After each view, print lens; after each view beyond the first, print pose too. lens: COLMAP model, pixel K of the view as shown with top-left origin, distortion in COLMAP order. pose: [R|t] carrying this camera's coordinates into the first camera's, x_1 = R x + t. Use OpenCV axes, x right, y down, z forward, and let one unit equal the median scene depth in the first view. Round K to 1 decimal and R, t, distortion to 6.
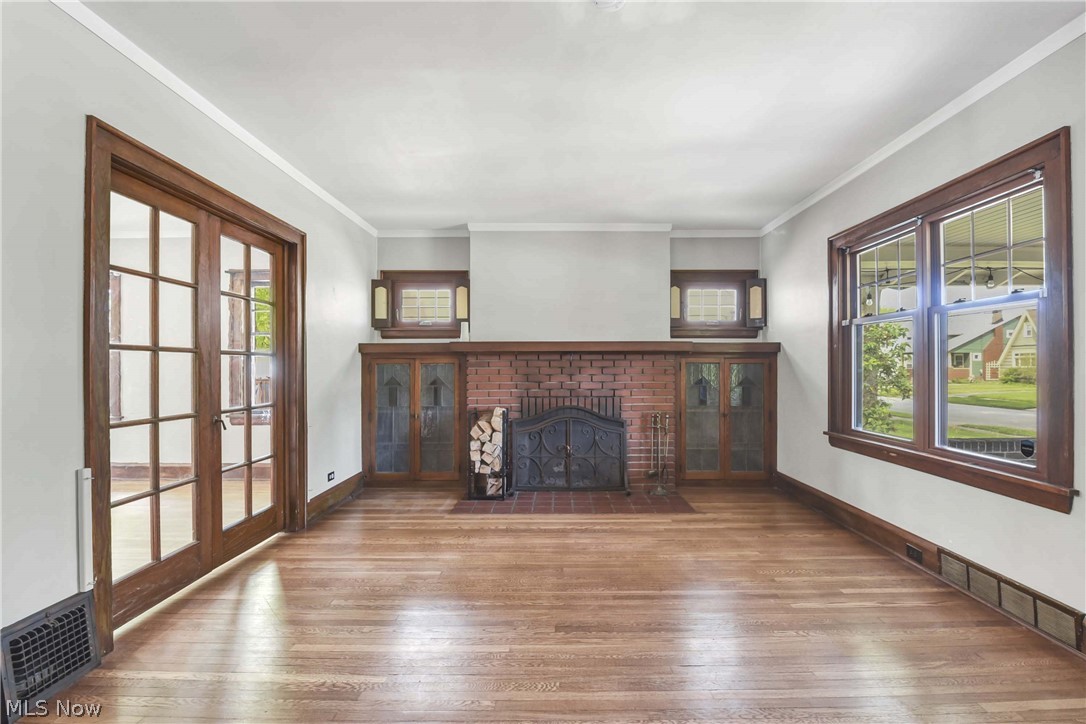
lens RADIAL K [[495.5, 0, 546.1], [0, 495.5, 366.1], [0, 0, 1]] dist [-0.007937, -0.006197]
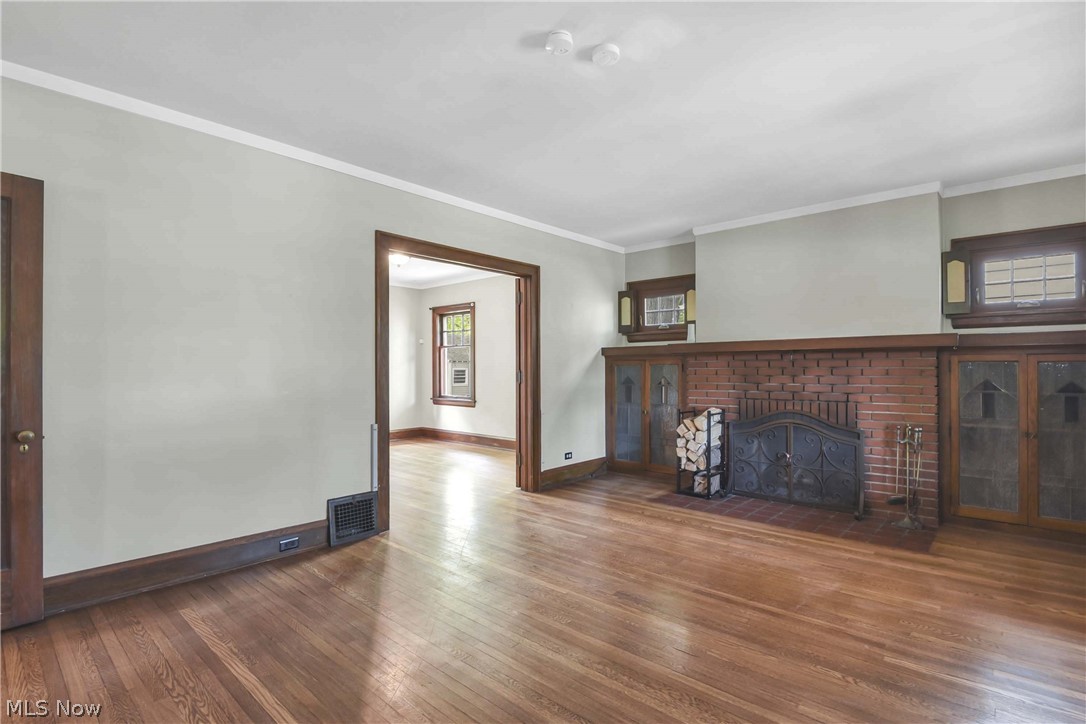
lens RADIAL K [[511.2, 0, 539.6], [0, 511.2, 364.4], [0, 0, 1]] dist [-0.002438, -0.004158]
pose [[0.746580, -0.006802, -0.665261, 0.327531], [0.003437, 0.999974, -0.006367, 0.000816], [0.665287, 0.002467, 0.746583, -0.006803]]
